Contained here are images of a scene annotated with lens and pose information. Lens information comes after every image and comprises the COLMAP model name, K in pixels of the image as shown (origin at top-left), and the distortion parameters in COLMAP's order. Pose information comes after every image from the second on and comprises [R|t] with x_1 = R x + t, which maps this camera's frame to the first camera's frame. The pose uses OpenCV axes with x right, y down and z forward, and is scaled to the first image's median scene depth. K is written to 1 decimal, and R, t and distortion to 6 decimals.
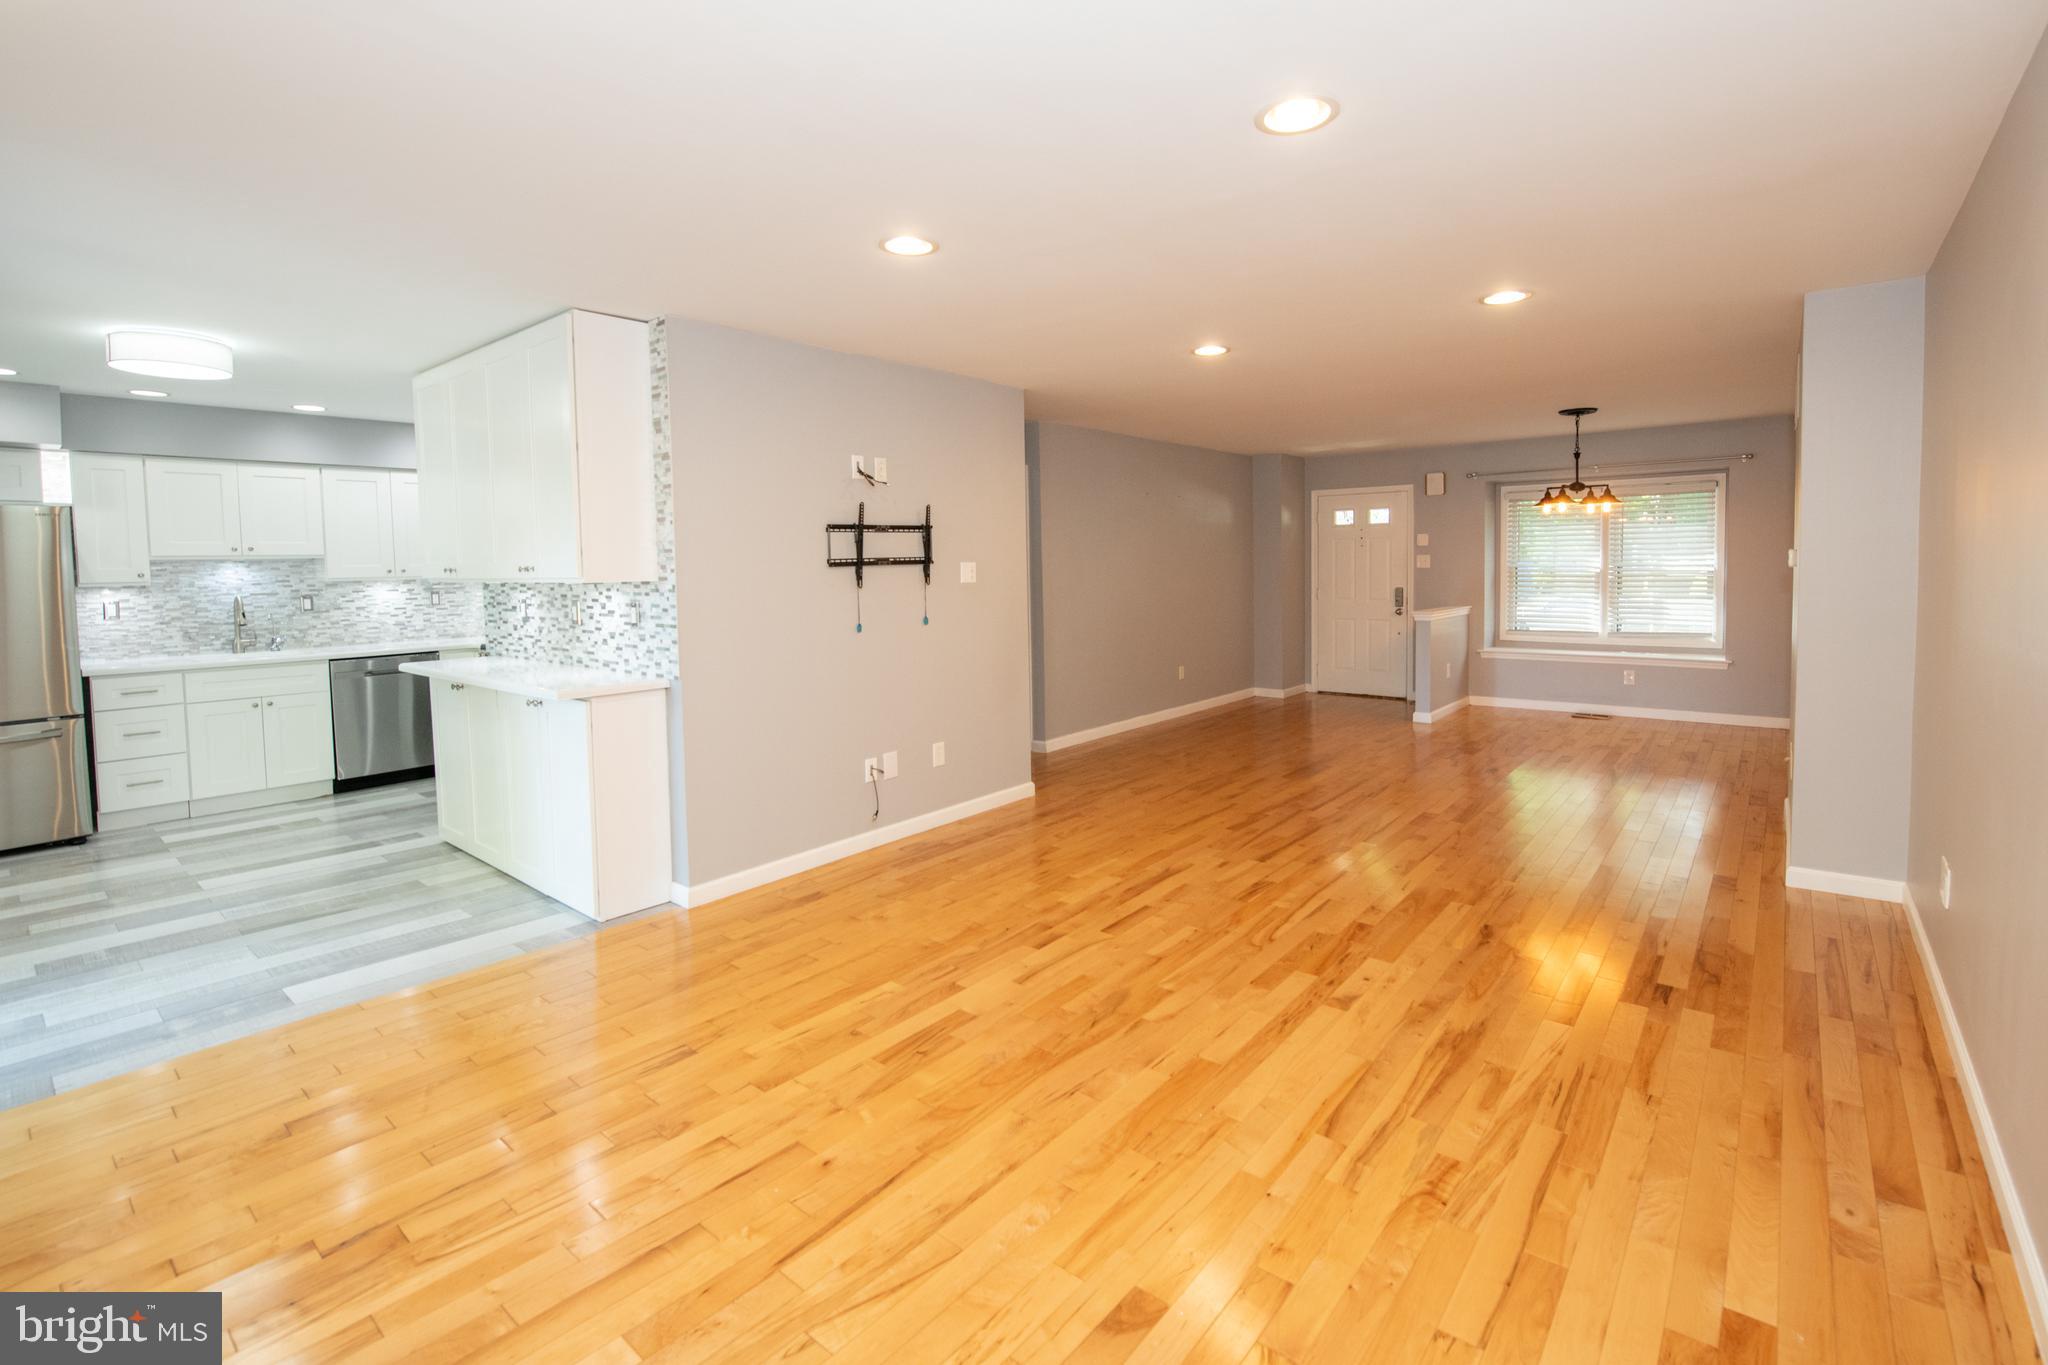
lens RADIAL K [[911.1, 0, 1066.3], [0, 911.1, 609.8], [0, 0, 1]] dist [-0.017662, -0.001458]
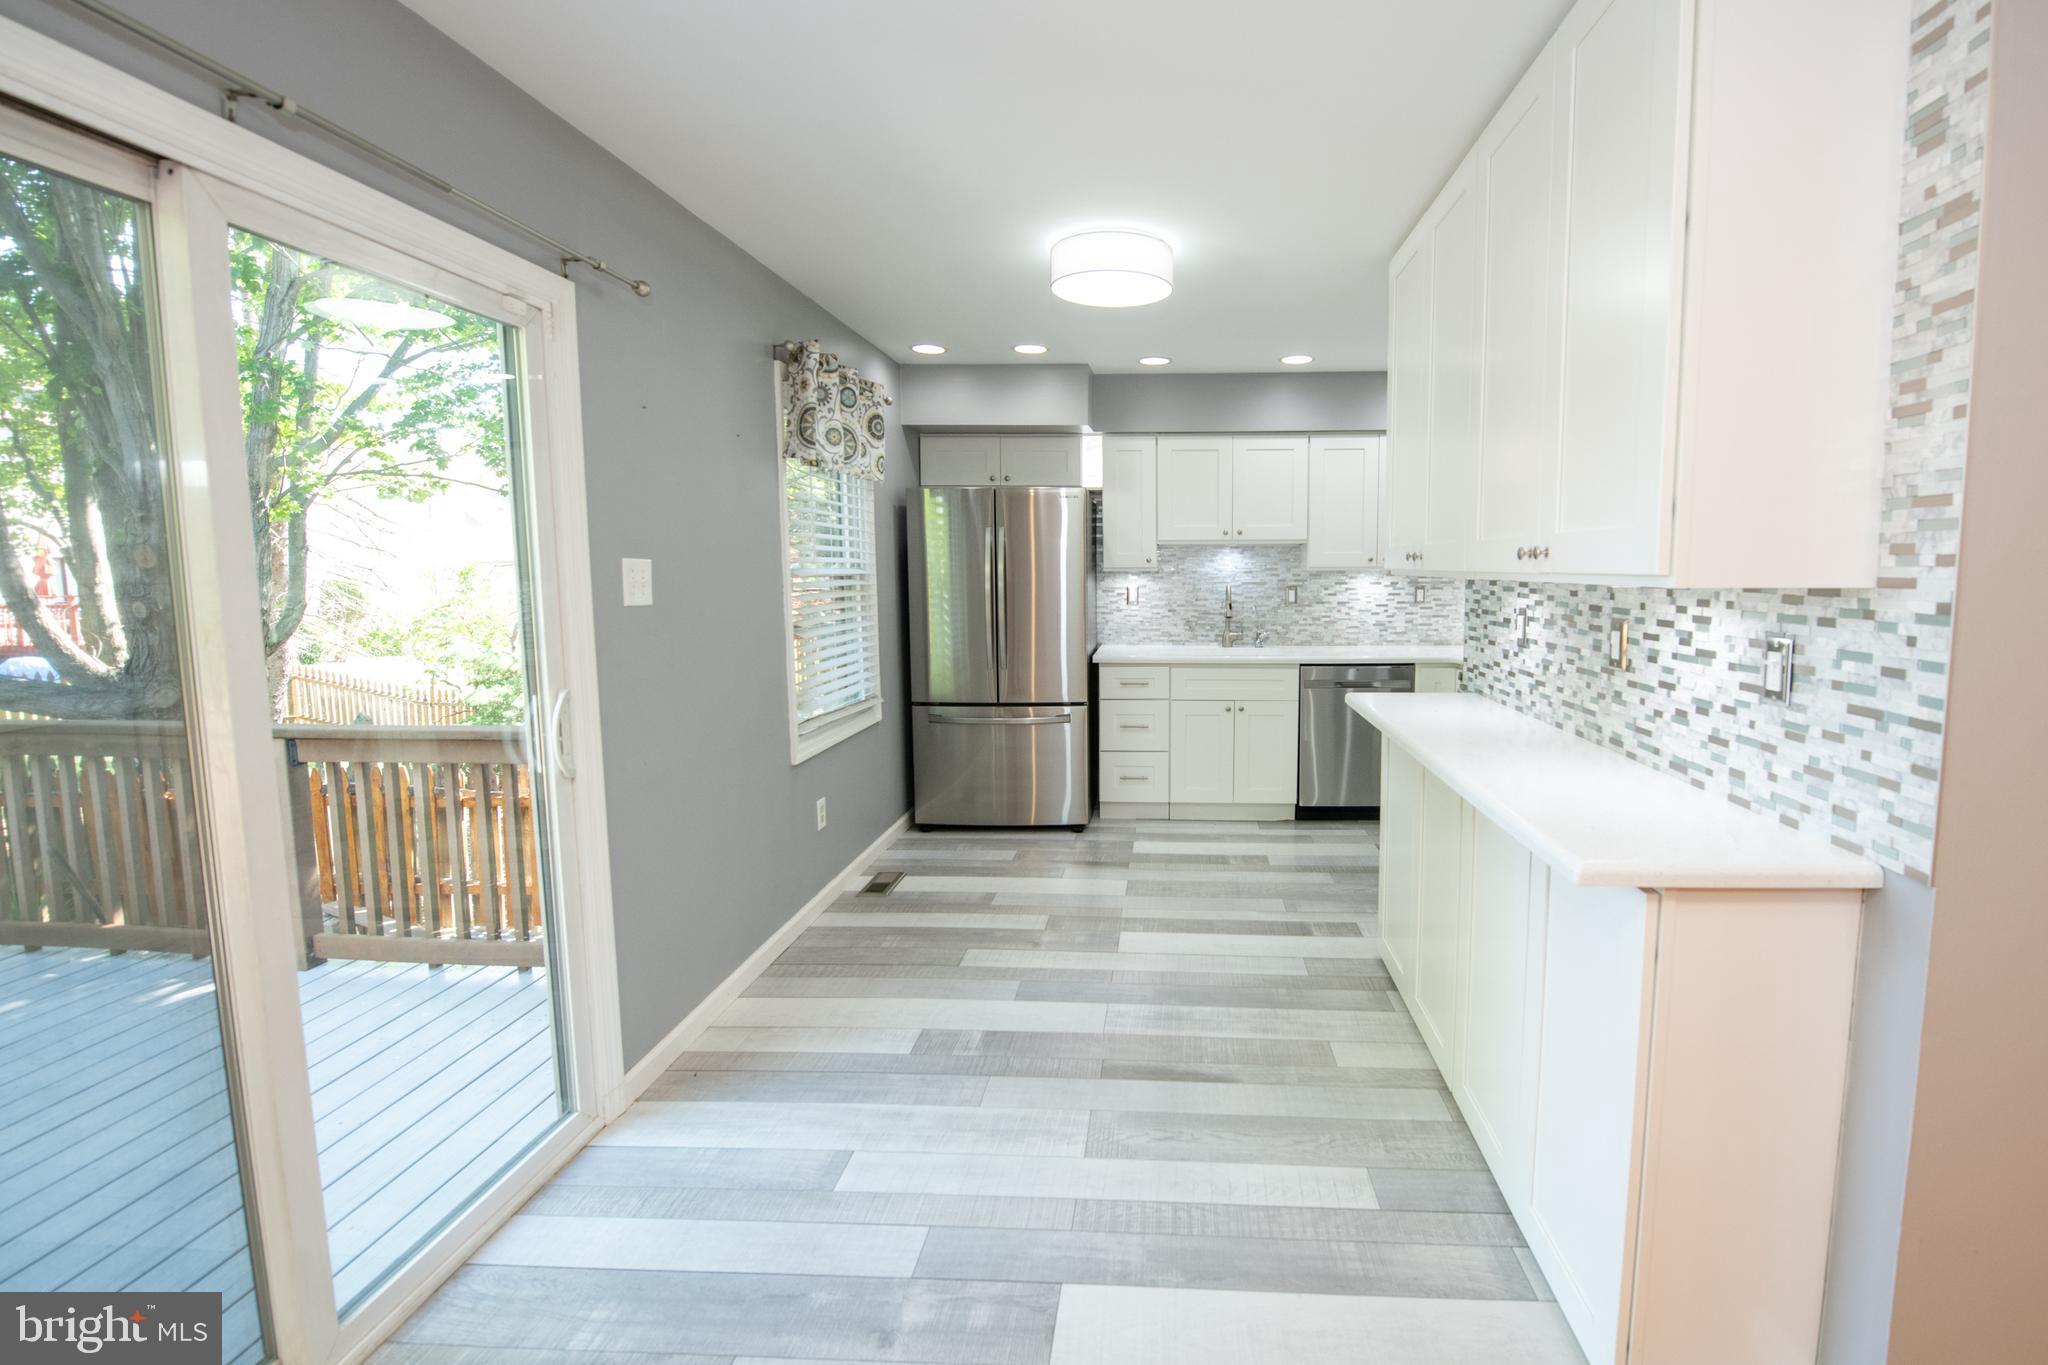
lens RADIAL K [[915.5, 0, 1142.3], [0, 915.5, 658.7], [0, 0, 1]] dist [-0.018258, -0.000252]
pose [[0.593683, 0.094626, -0.799116, -0.323131], [-0.047335, 0.995449, 0.082708, -0.019504], [0.803305, -0.011276, 0.595460, 0.537657]]
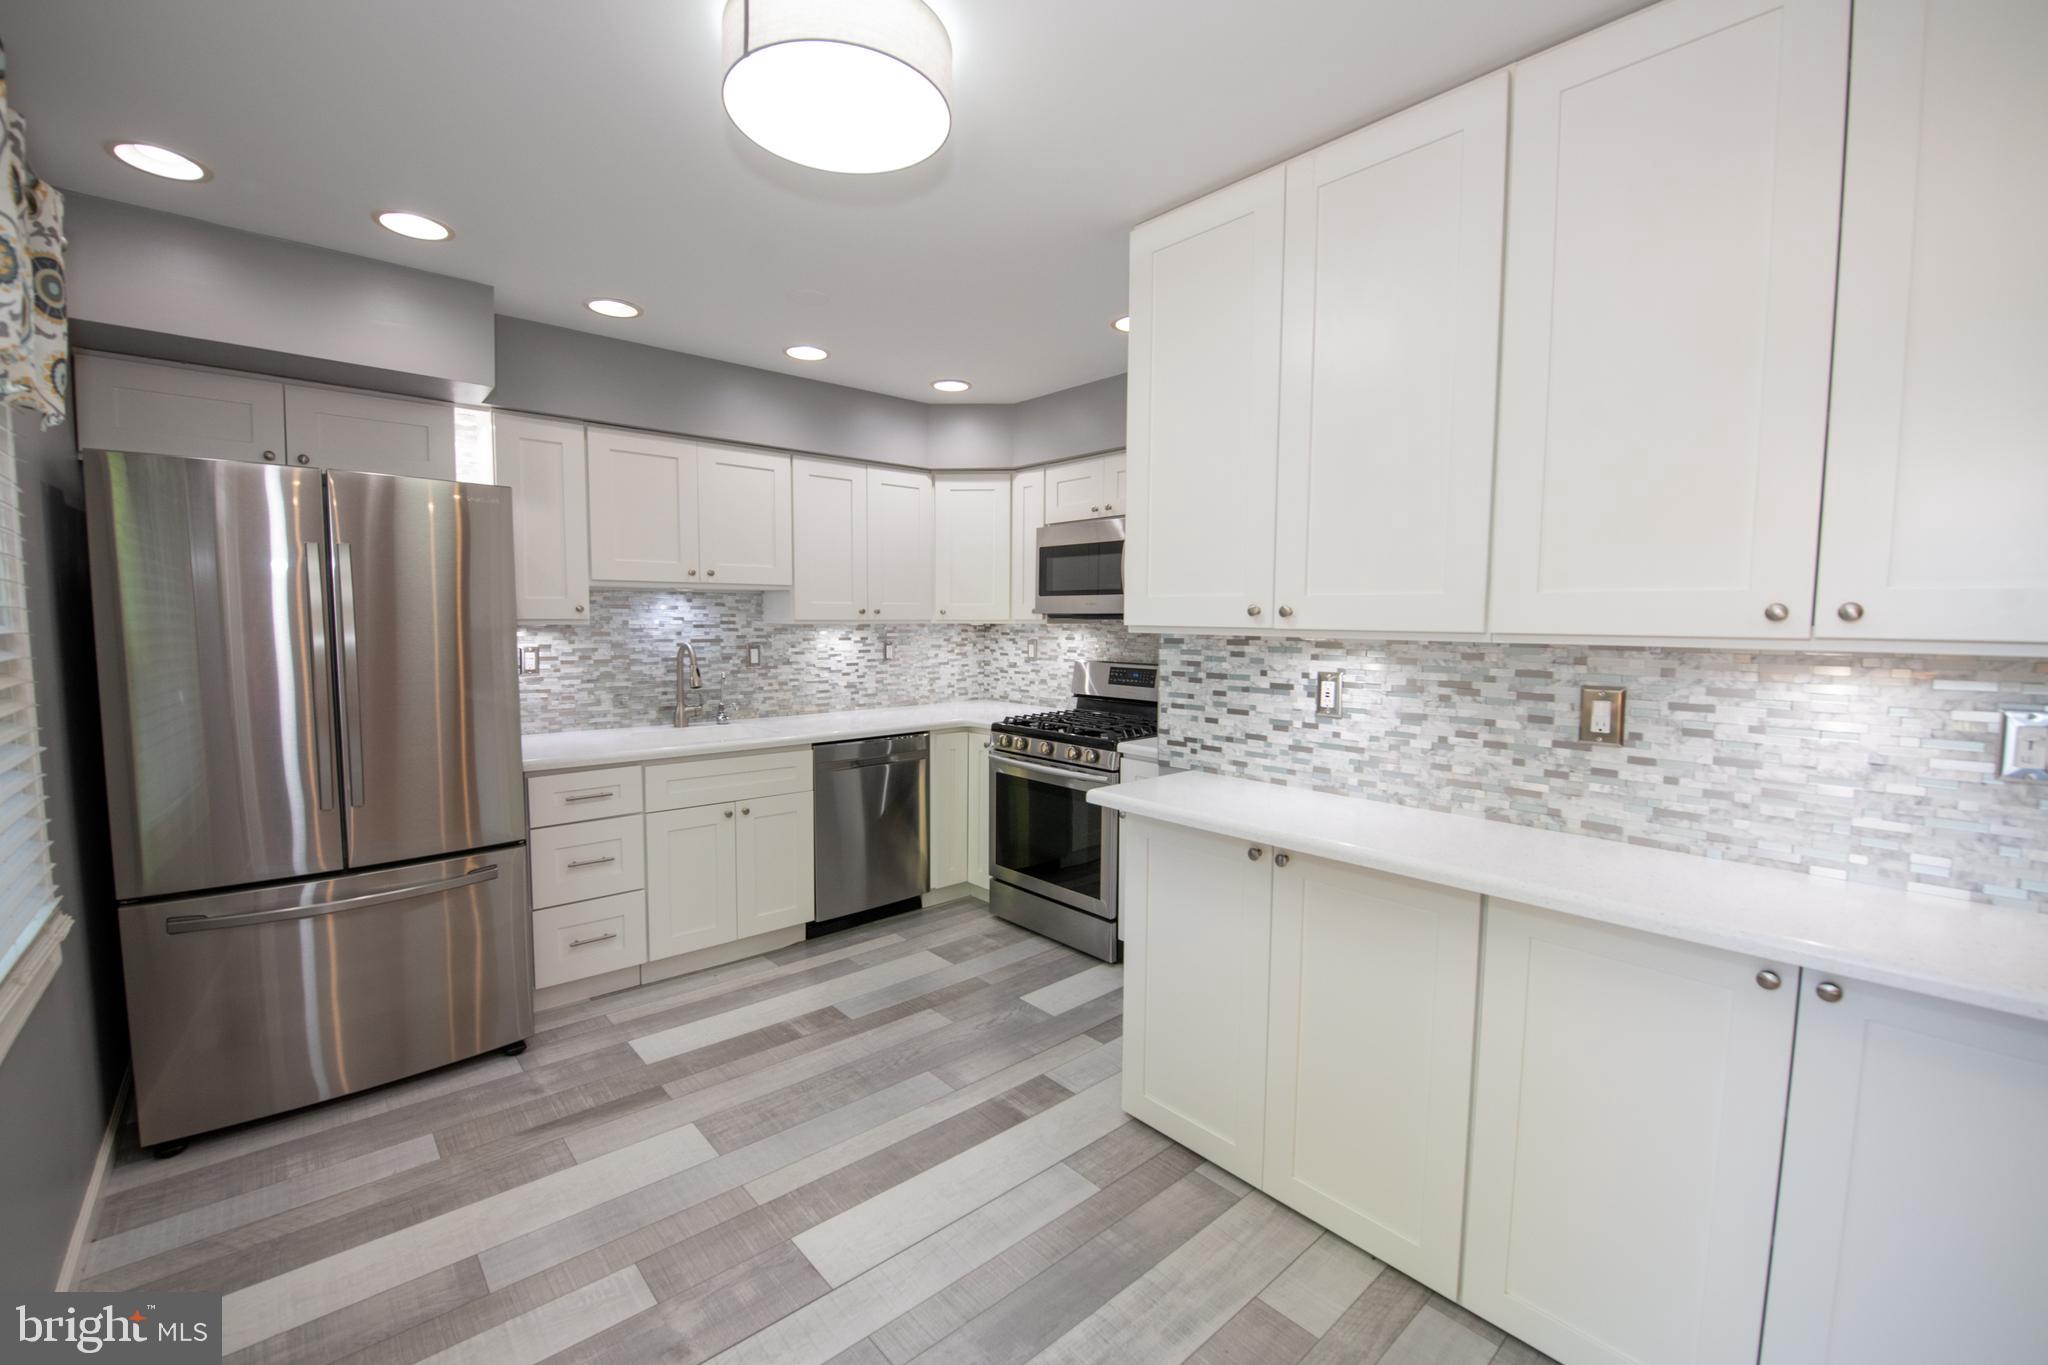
lens RADIAL K [[842.3, 0, 1006.7], [0, 842.3, 684.4], [0, 0, 1]] dist [-0.012391, -0.000060]
pose [[0.983147, 0.035749, -0.179289, -0.822797], [-0.030610, 0.999040, 0.031352, -0.017005], [0.180238, -0.025336, 0.983297, 0.604787]]
